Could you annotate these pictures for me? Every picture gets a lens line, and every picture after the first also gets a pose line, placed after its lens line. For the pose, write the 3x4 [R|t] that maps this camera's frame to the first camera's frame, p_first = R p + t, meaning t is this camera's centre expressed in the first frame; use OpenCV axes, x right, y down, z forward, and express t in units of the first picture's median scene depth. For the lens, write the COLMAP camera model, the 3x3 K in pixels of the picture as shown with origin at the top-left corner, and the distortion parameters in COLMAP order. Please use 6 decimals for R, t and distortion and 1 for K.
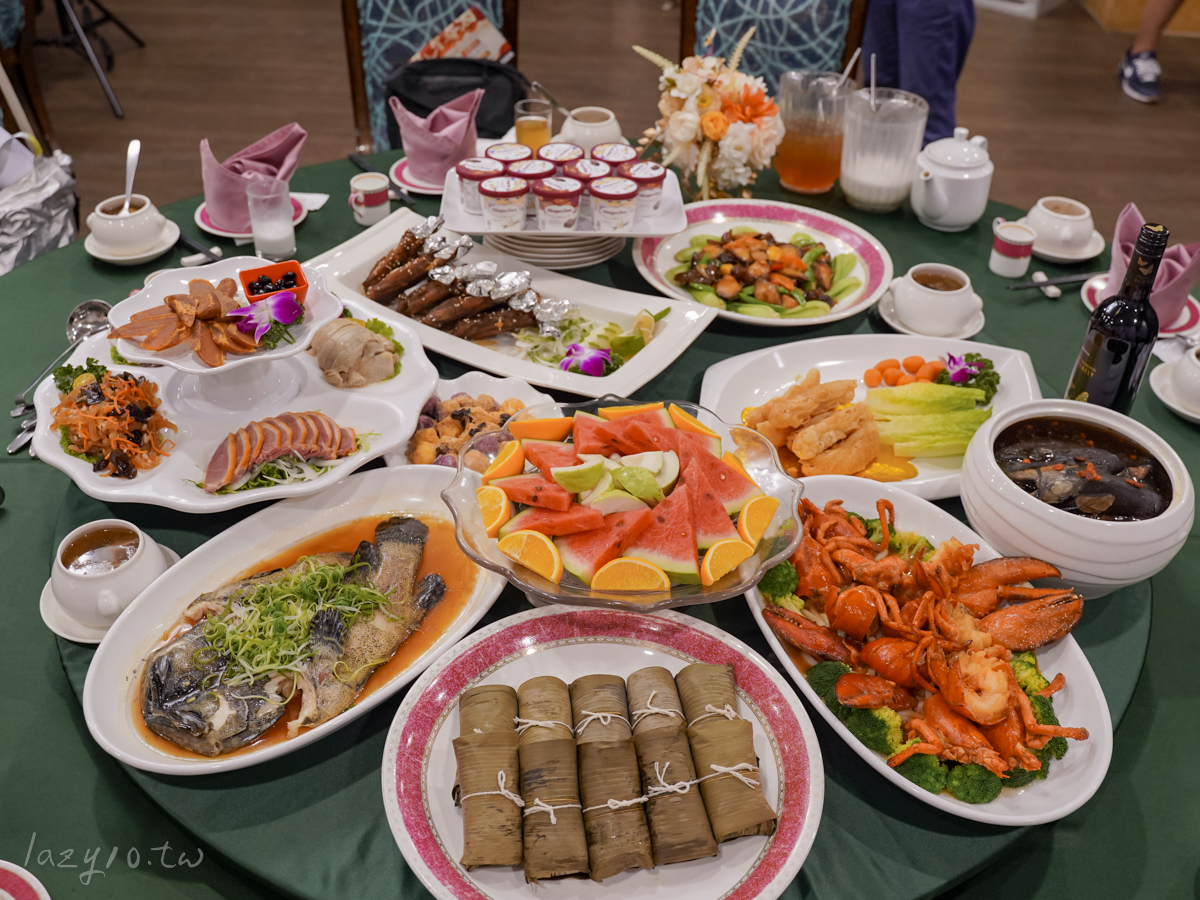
lens RADIAL K [[966.4, 0, 603.3], [0, 966.4, 450.8], [0, 0, 1]] dist [0.008844, 0.001368]
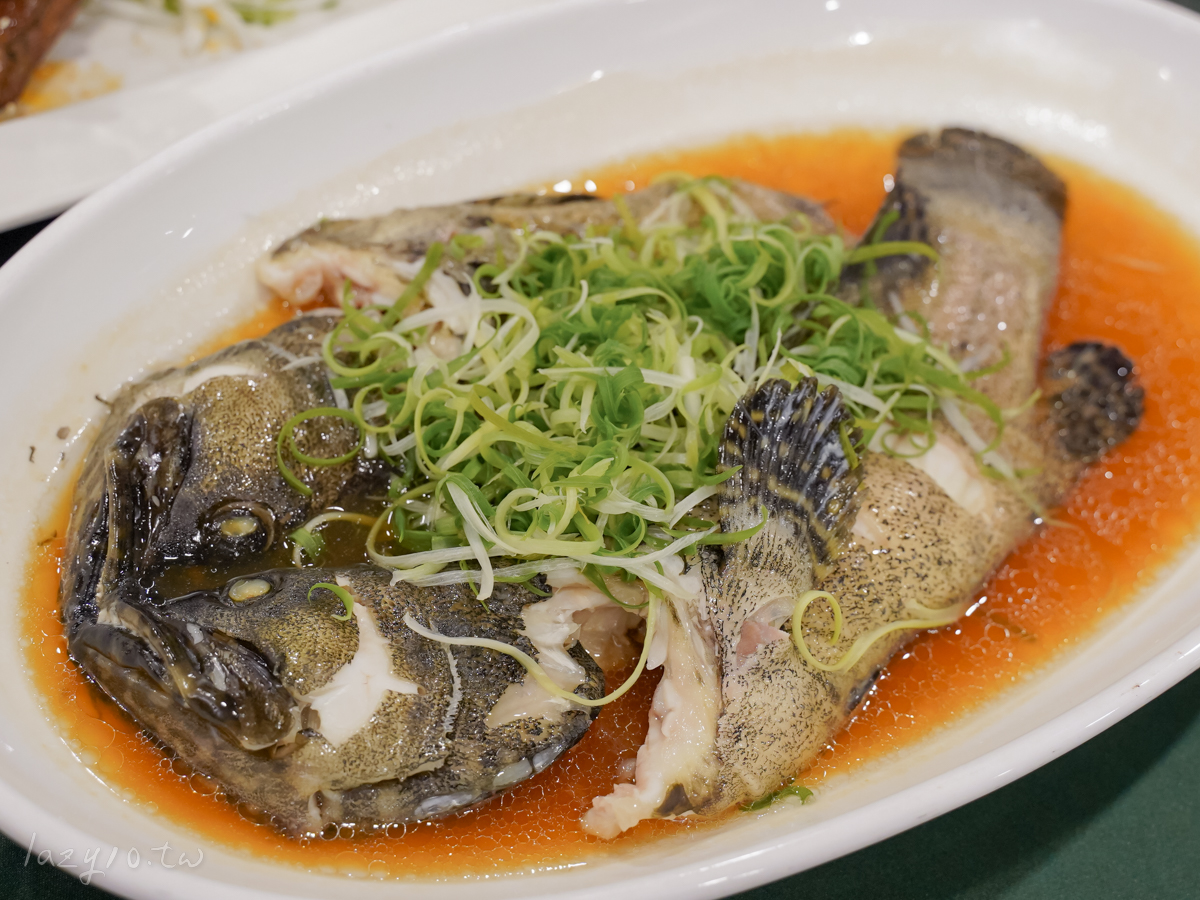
lens RADIAL K [[1371.5, 0, 598.7], [0, 1371.5, 449.5], [0, 0, 1]] dist [0.106582, 0.000000]
pose [[0.964907, 0.245391, -0.093477, -0.300784], [-0.223797, 0.954702, 0.196112, 0.122669], [0.137367, -0.168310, 0.976116, 0.637527]]
